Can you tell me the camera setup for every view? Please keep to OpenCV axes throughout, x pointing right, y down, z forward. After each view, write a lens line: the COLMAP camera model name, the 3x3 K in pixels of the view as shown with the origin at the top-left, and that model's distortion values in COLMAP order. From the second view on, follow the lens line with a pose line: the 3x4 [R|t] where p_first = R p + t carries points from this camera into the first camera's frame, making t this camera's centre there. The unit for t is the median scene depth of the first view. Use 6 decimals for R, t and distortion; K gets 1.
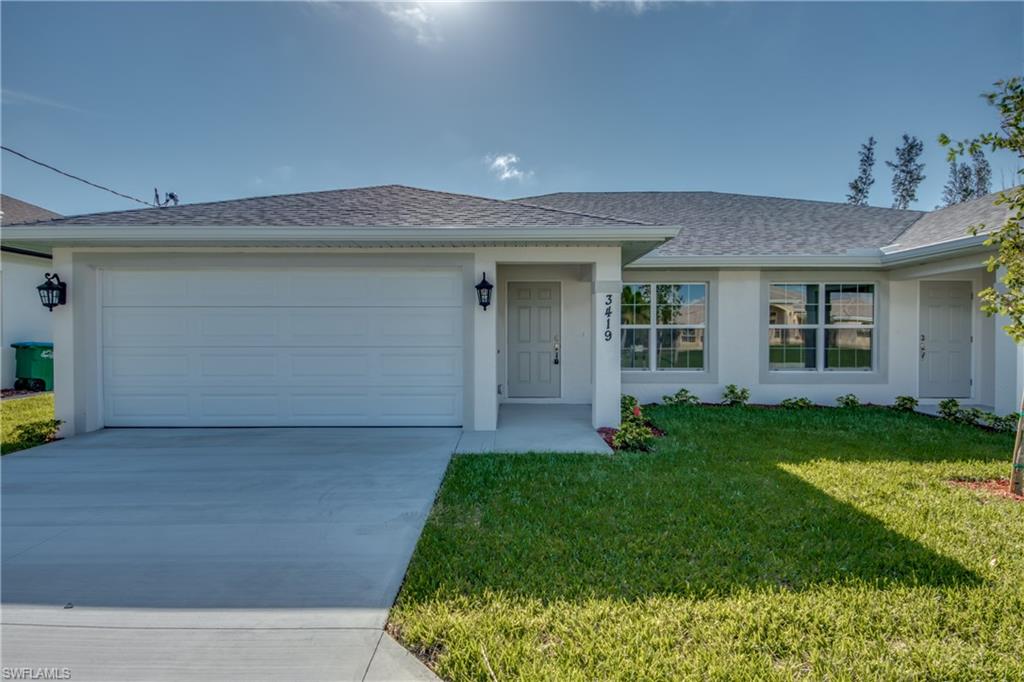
lens RADIAL K [[519.8, 0, 509.7], [0, 519.8, 342.1], [0, 0, 1]] dist [0.011320, -0.001487]
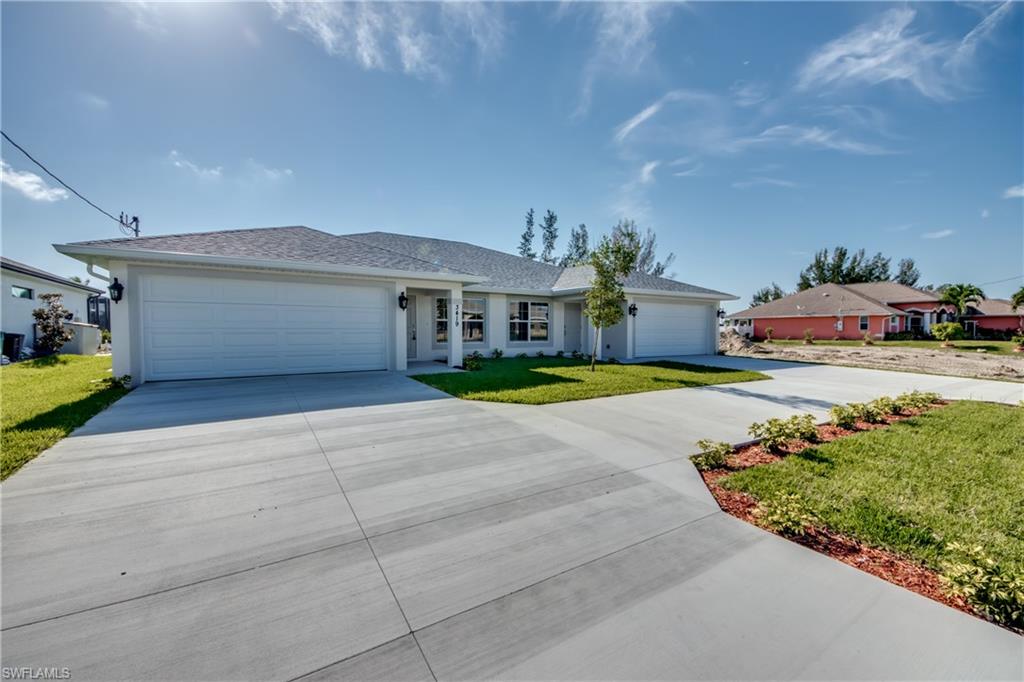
lens RADIAL K [[396.4, 0, 511.3], [0, 396.4, 337.9], [0, 0, 1]] dist [0.019279, -0.013316]
pose [[0.850833, -0.010838, 0.525325, -0.341199], [0.006994, 0.999932, 0.009302, 0.023138], [-0.525390, -0.004241, 0.850851, -0.375429]]
